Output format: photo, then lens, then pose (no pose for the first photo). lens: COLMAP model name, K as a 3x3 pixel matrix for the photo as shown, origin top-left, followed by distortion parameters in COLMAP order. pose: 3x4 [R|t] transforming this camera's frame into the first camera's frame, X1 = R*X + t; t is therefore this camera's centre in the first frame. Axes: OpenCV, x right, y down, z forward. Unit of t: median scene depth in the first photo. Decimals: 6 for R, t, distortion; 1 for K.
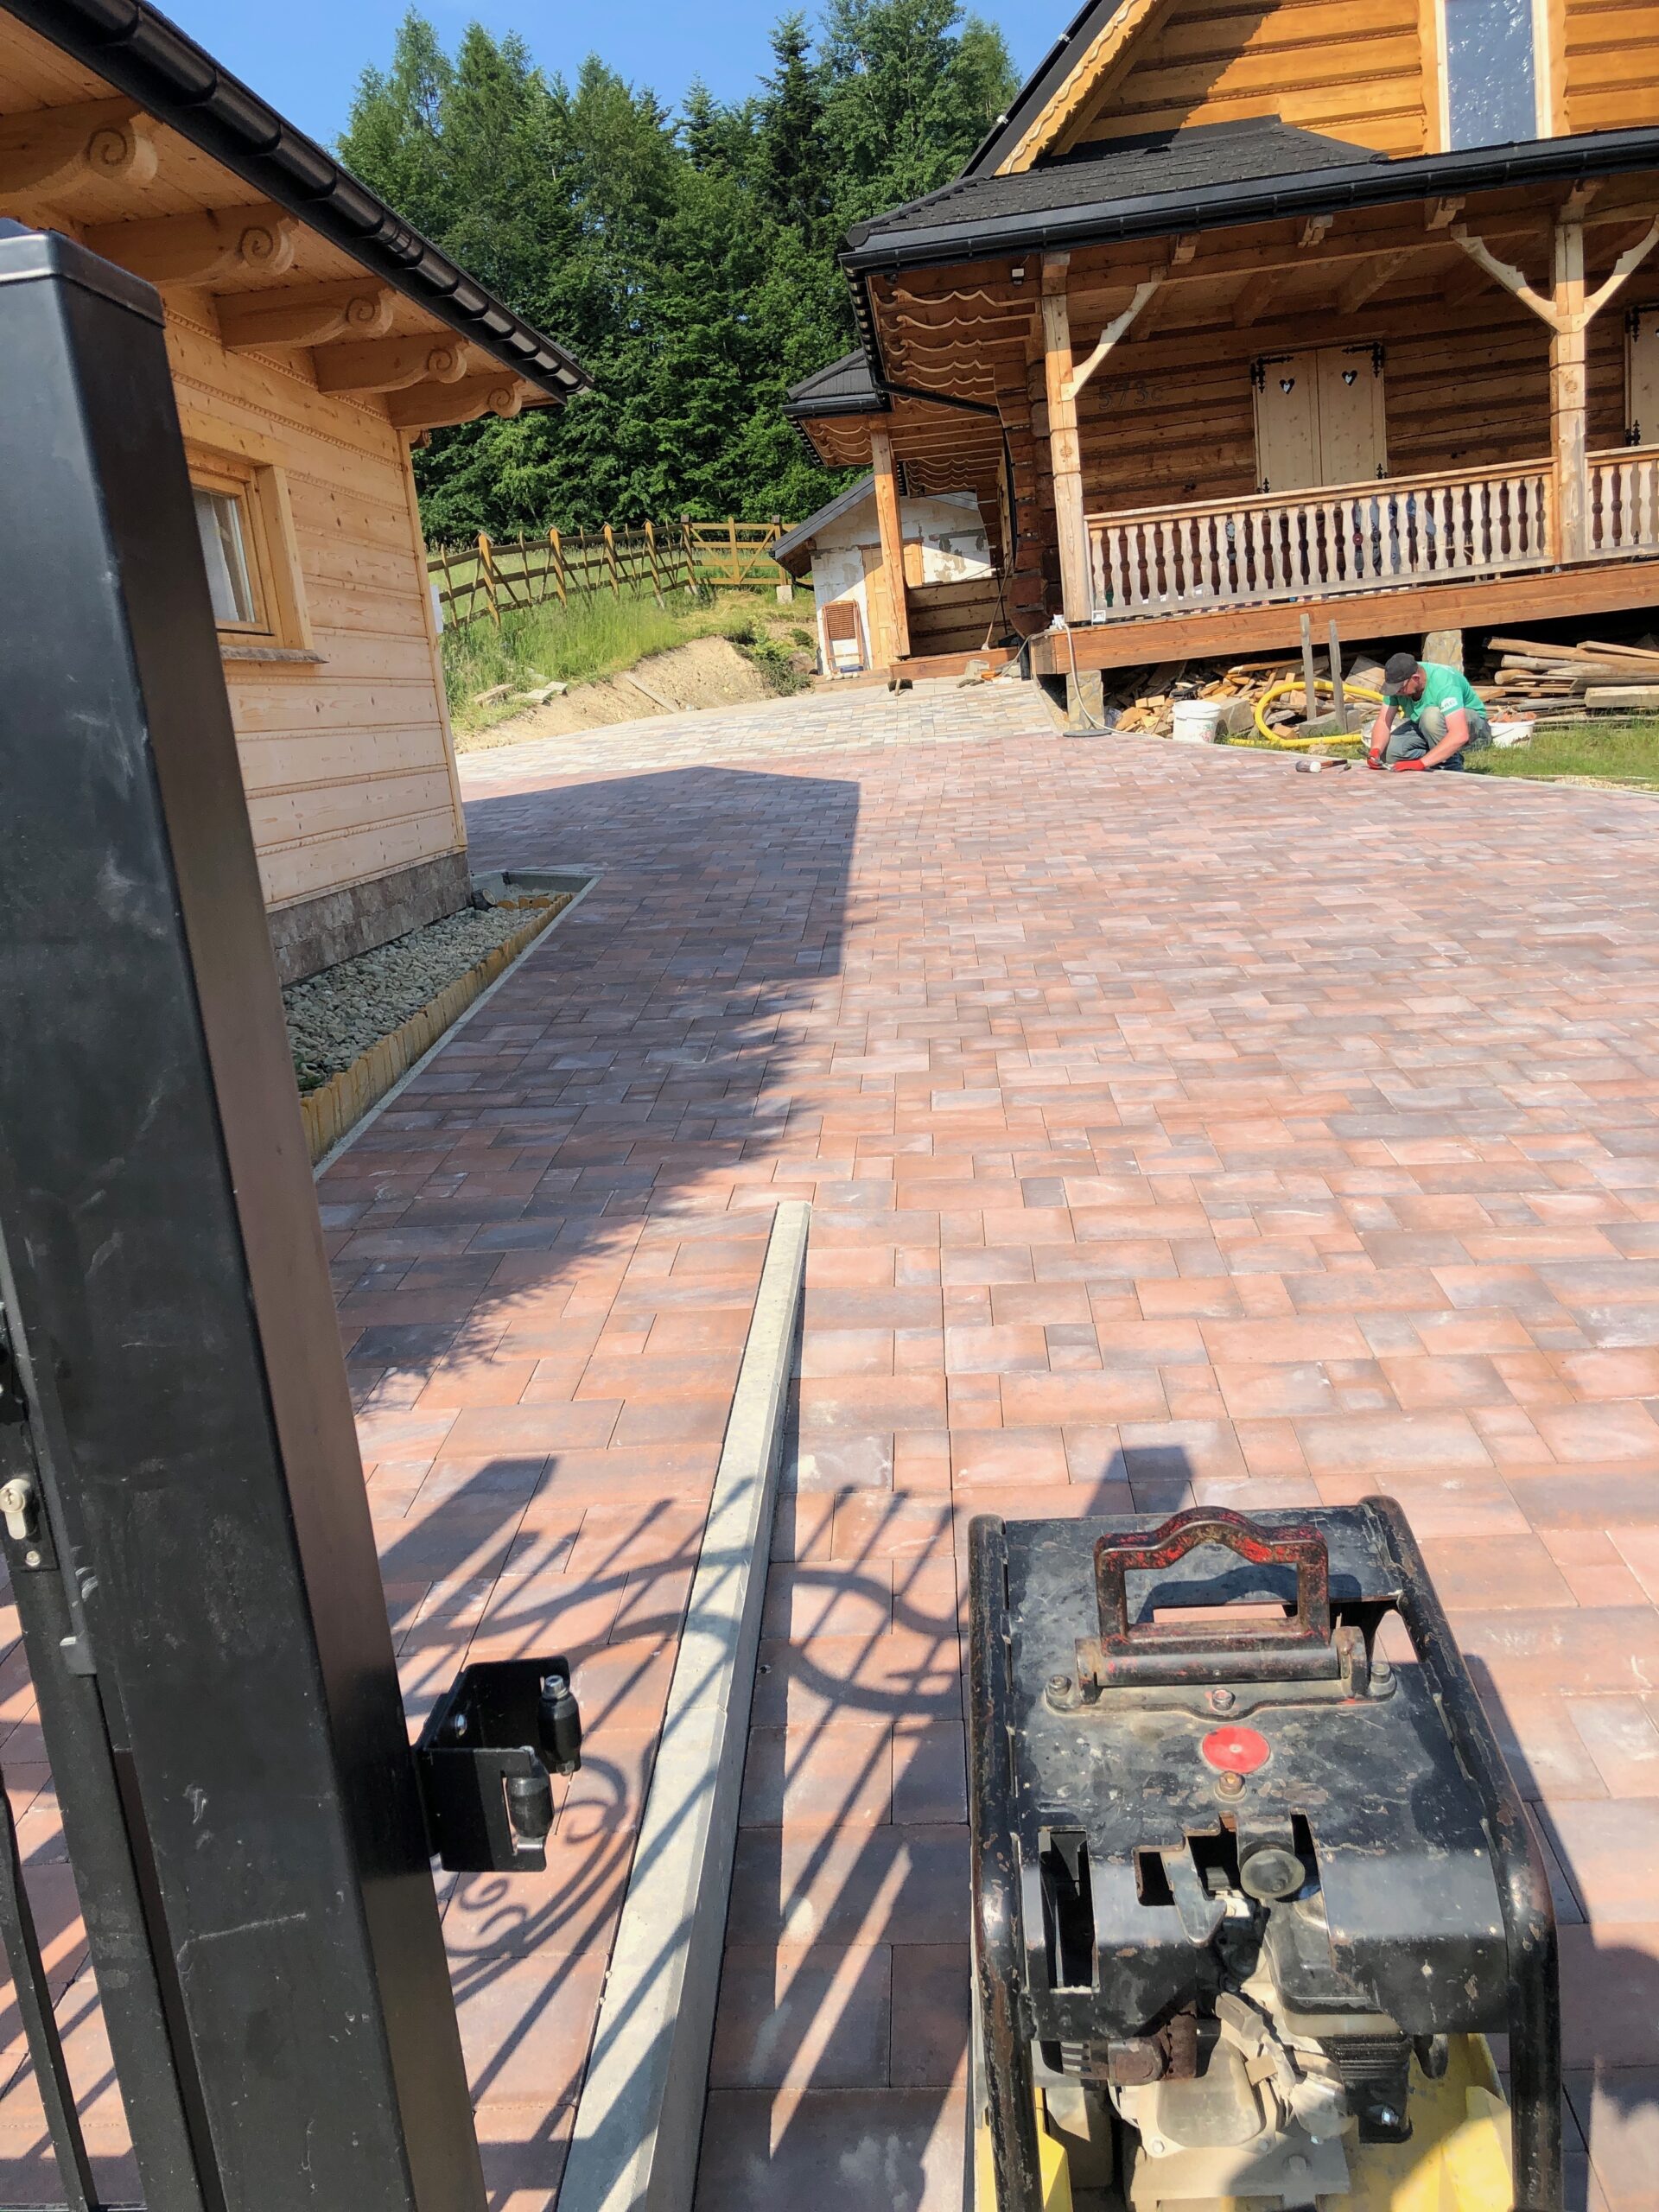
lens RADIAL K [[1829.6, 0, 837.9], [0, 1829.6, 1080.6], [0, 0, 1]] dist [0.021034, -0.008614]
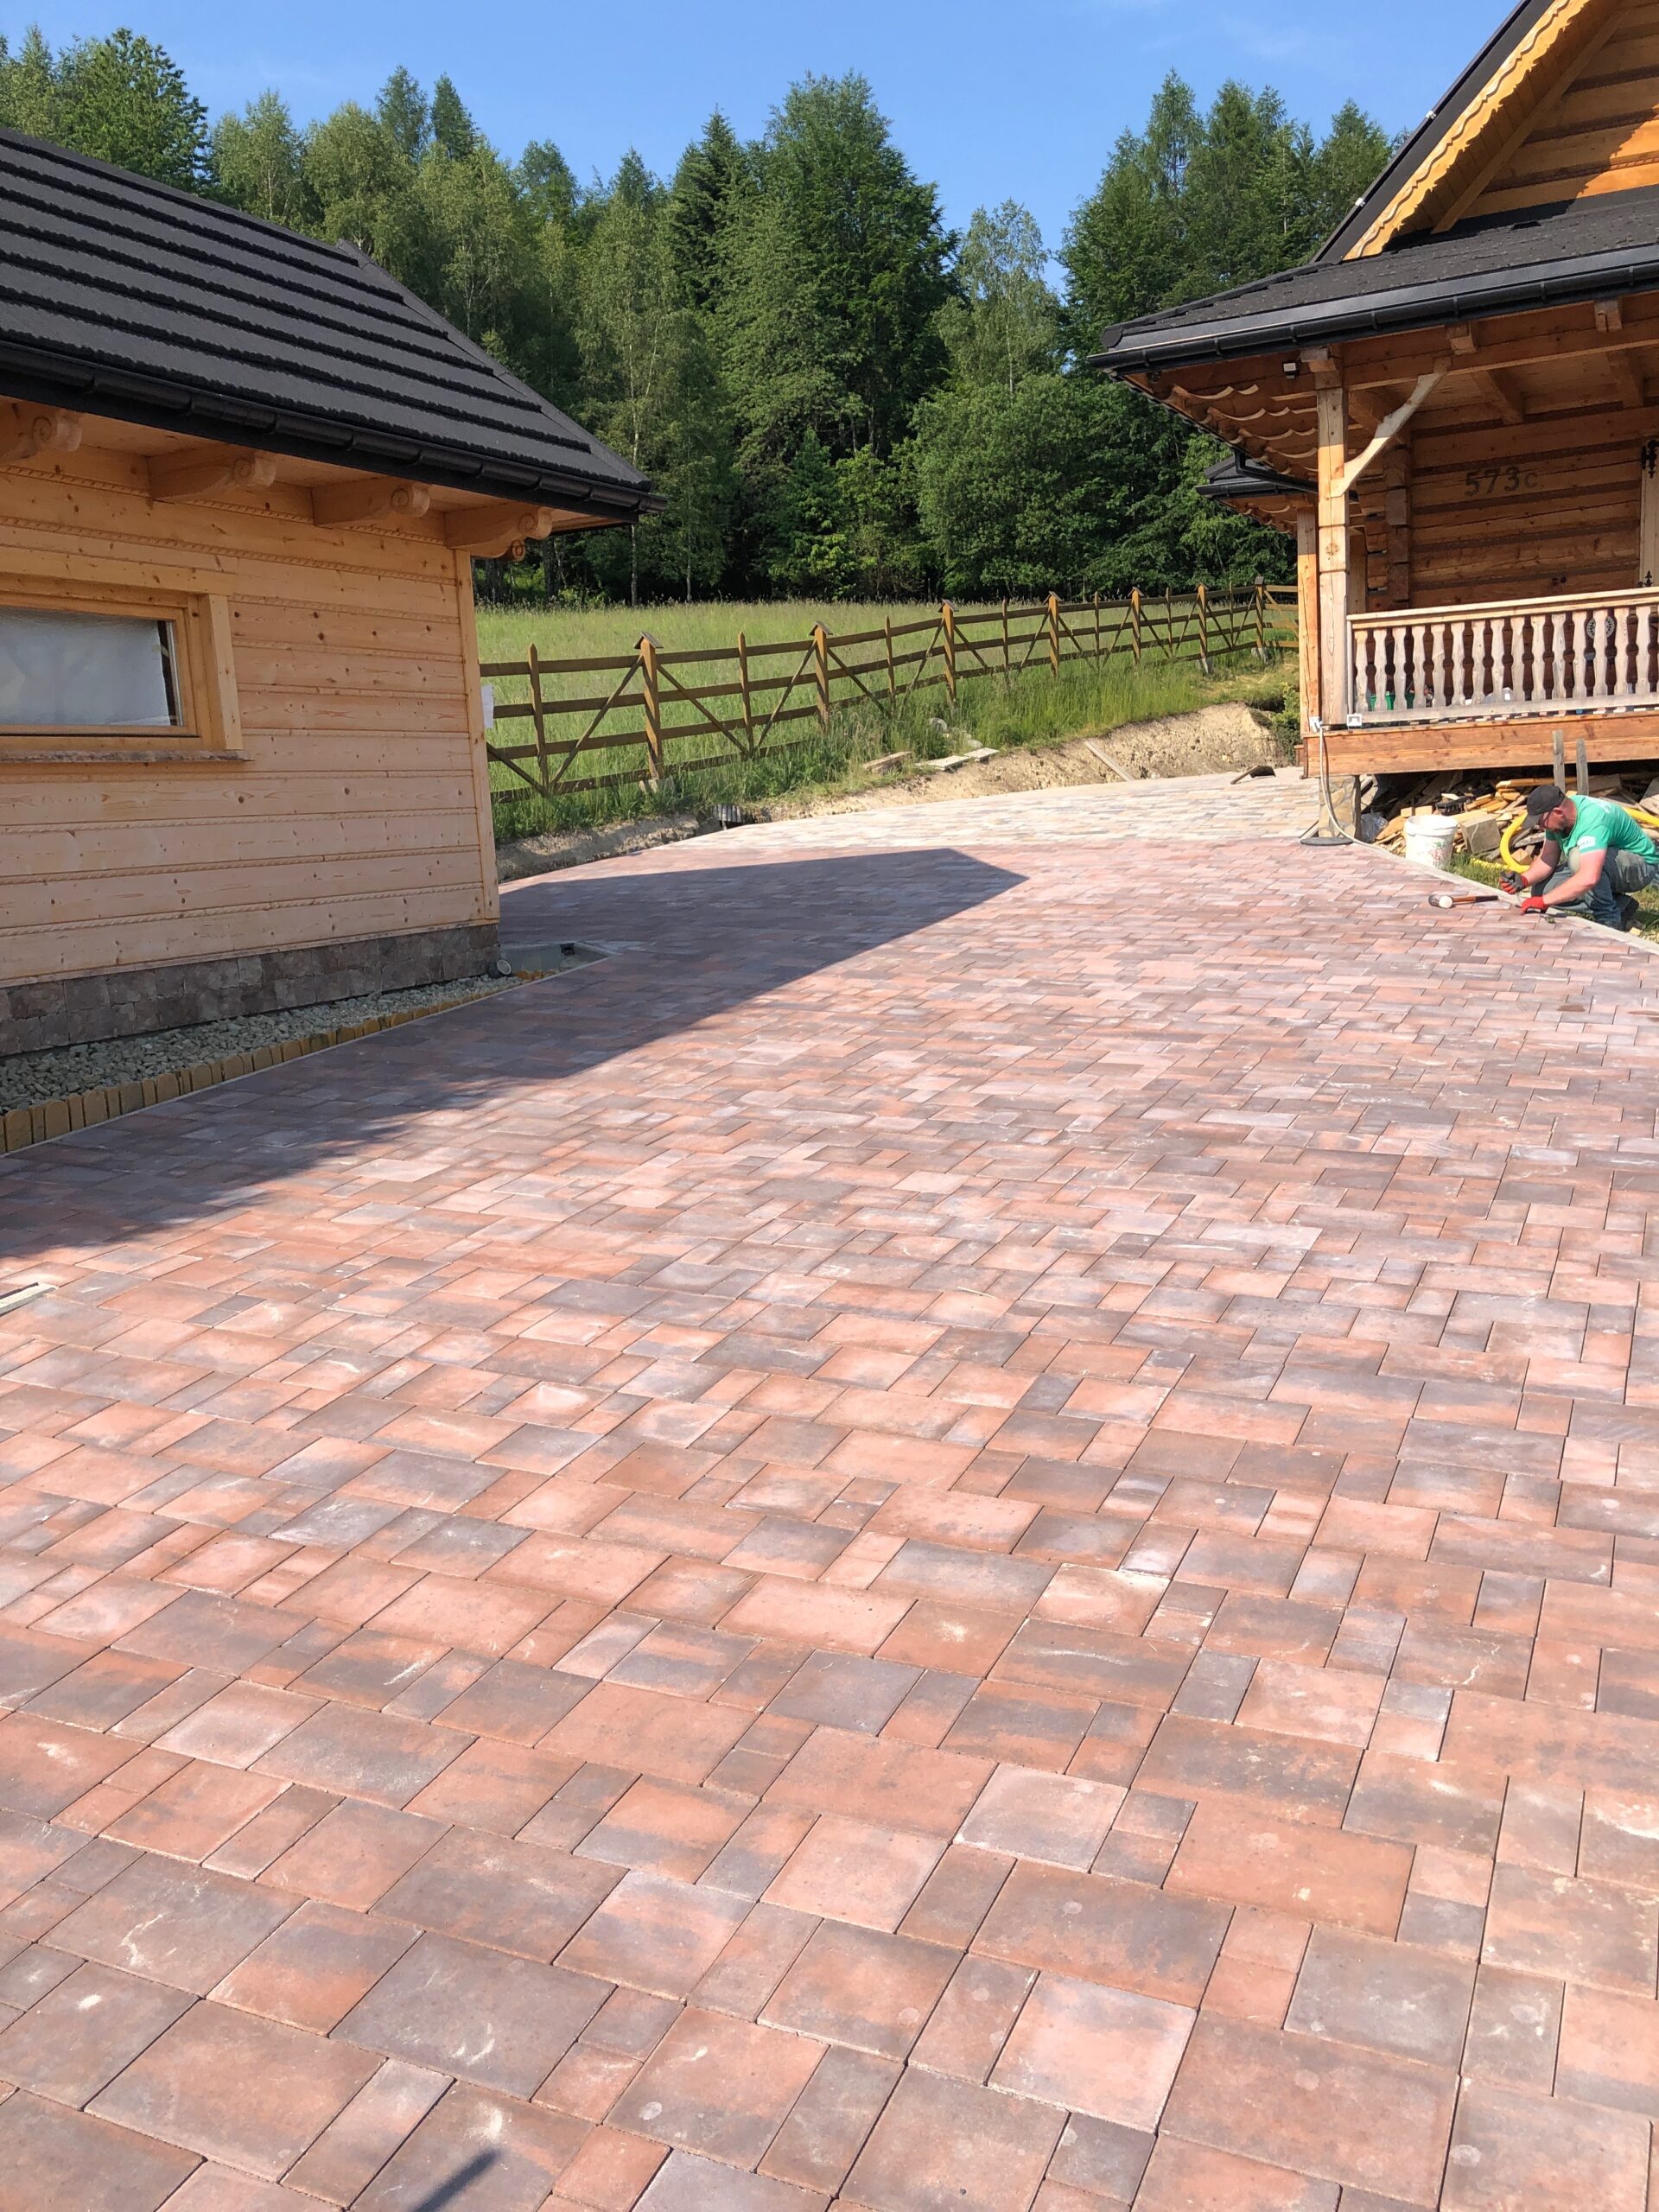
lens RADIAL K [[1808.3, 0, 839.1], [0, 1808.3, 1076.6], [0, 0, 1]] dist [0.055813, -0.077901]
pose [[0.927230, 0.115204, -0.356333, 0.230897], [-0.122799, 0.992431, 0.001318, -0.034700], [0.353788, 0.042535, 0.934358, 0.027140]]
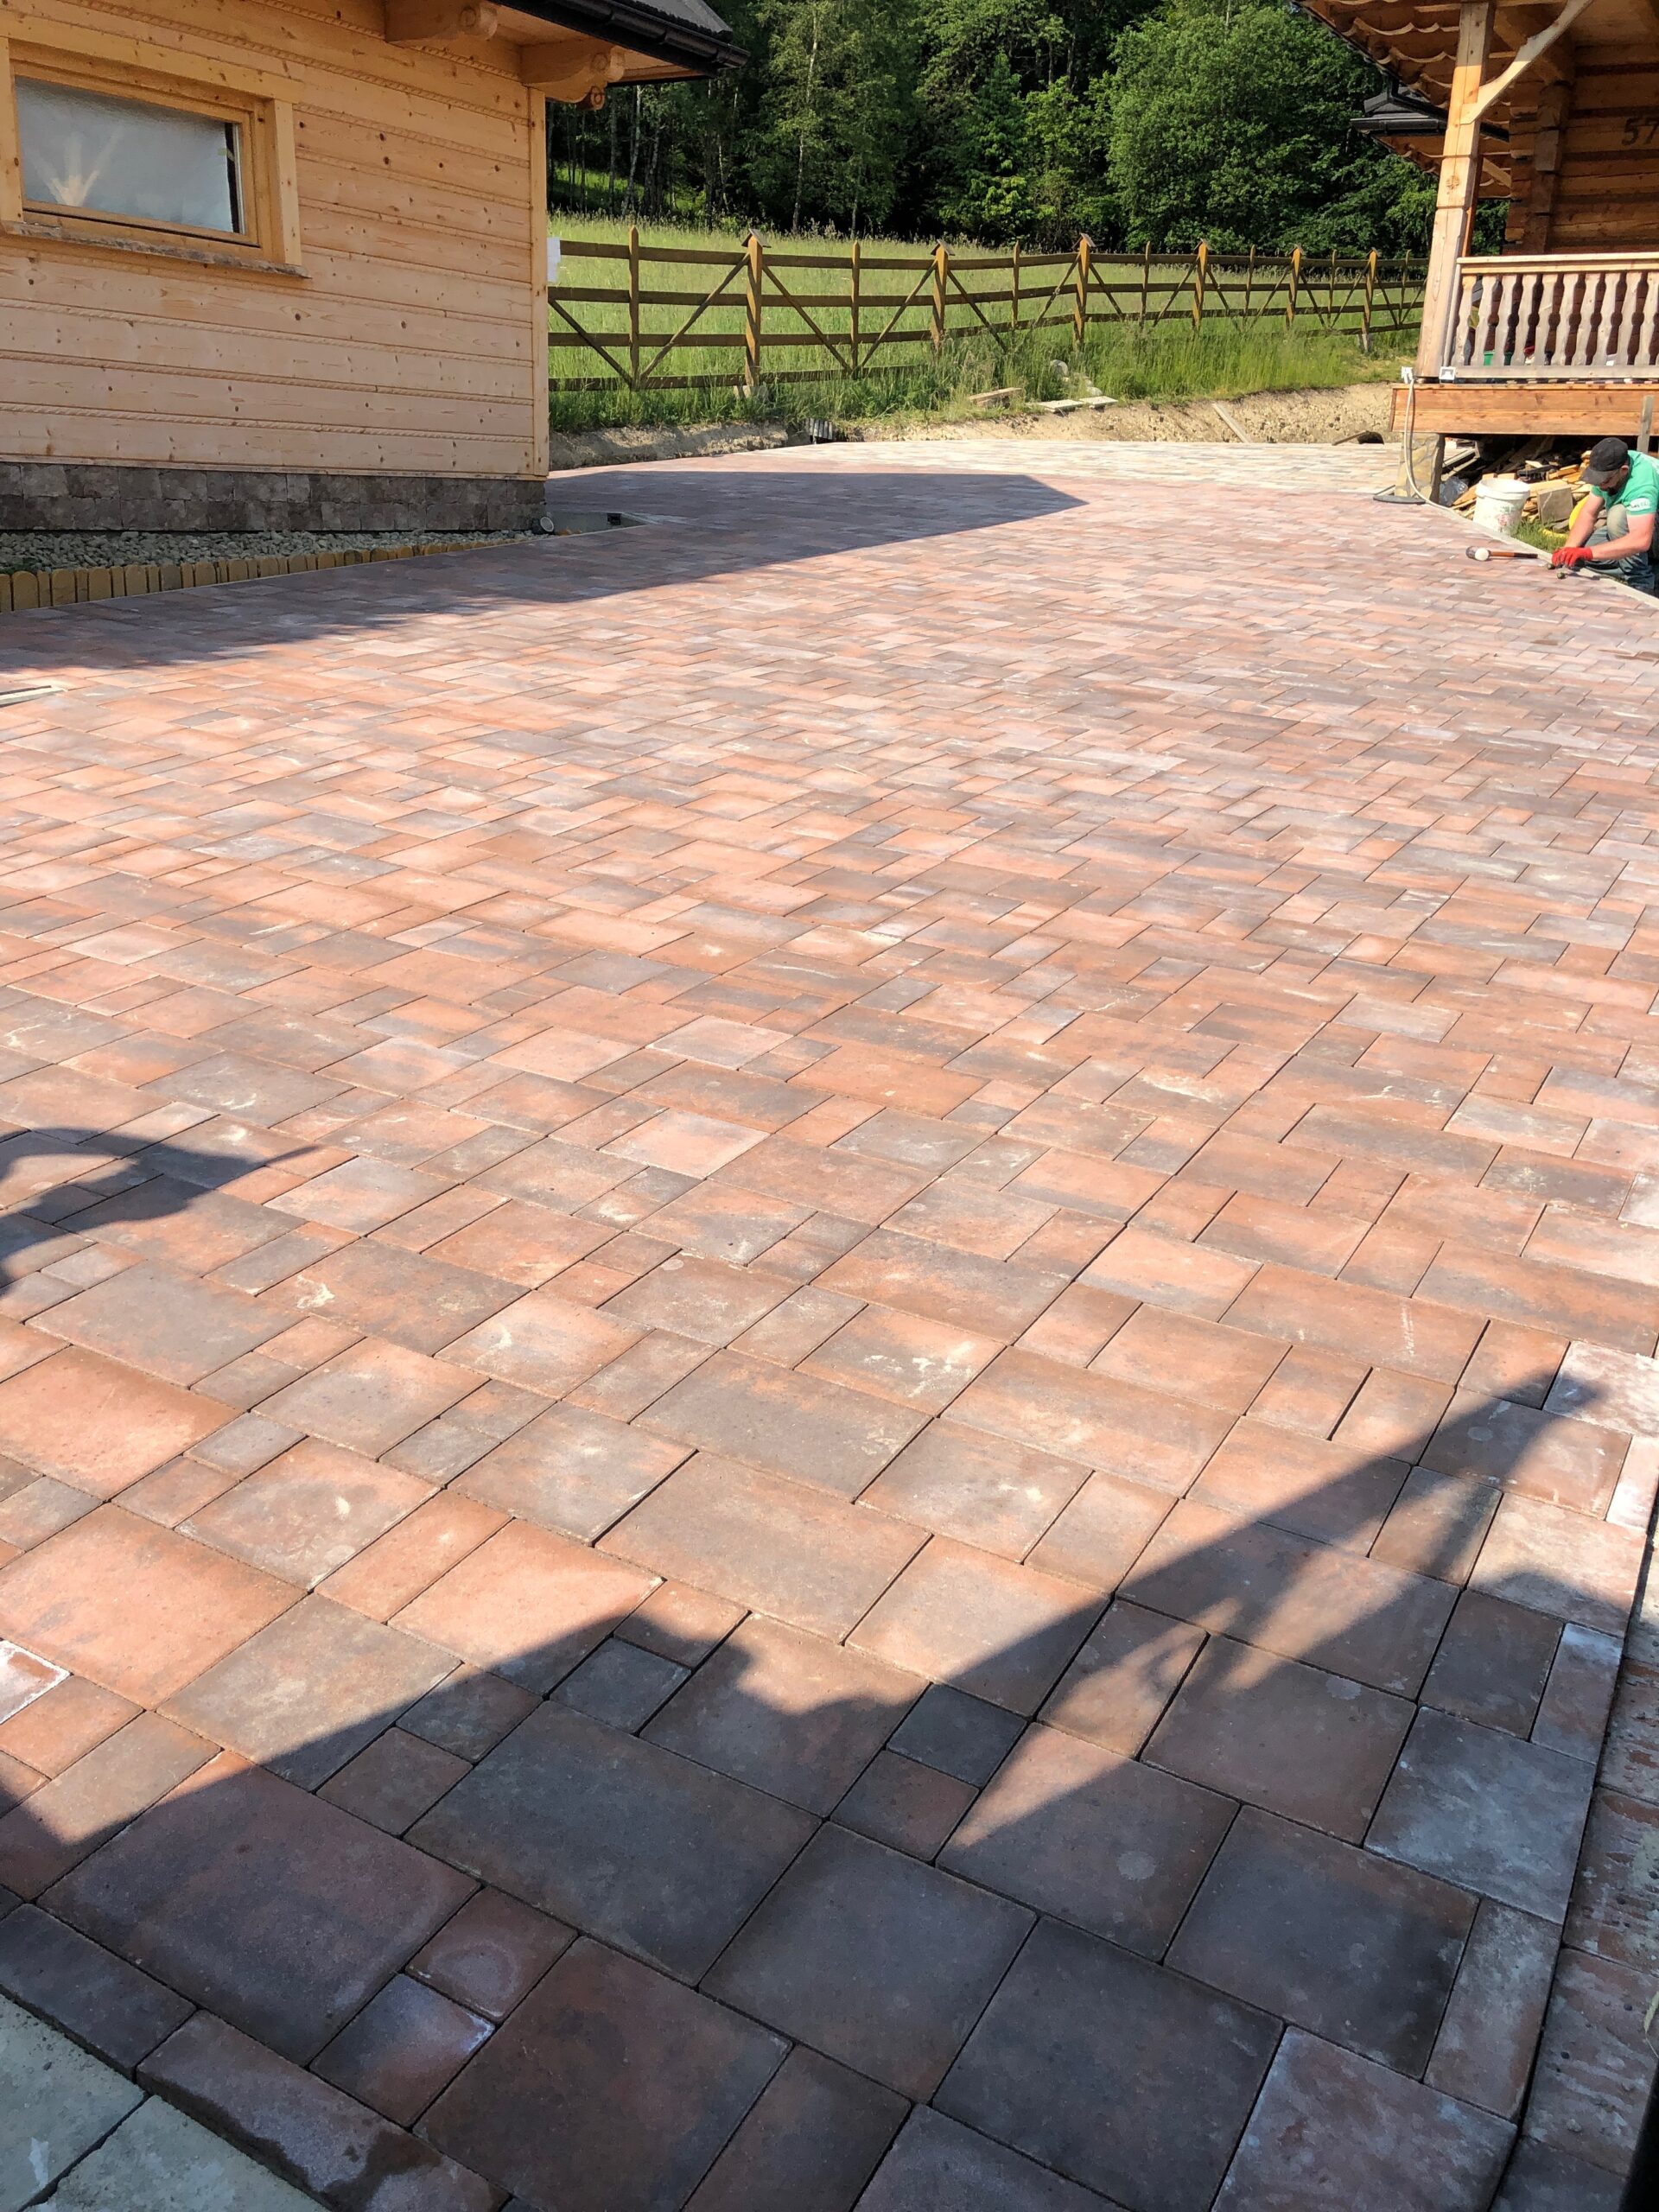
lens RADIAL K [[1787.8, 0, 824.1], [0, 1787.8, 1062.4], [0, 0, 1]] dist [0.074612, -0.065430]
pose [[0.881080, 0.274906, -0.384869, 0.287661], [-0.223196, 0.959099, 0.174108, -0.006859], [0.416991, -0.067502, 0.906401, 0.007959]]
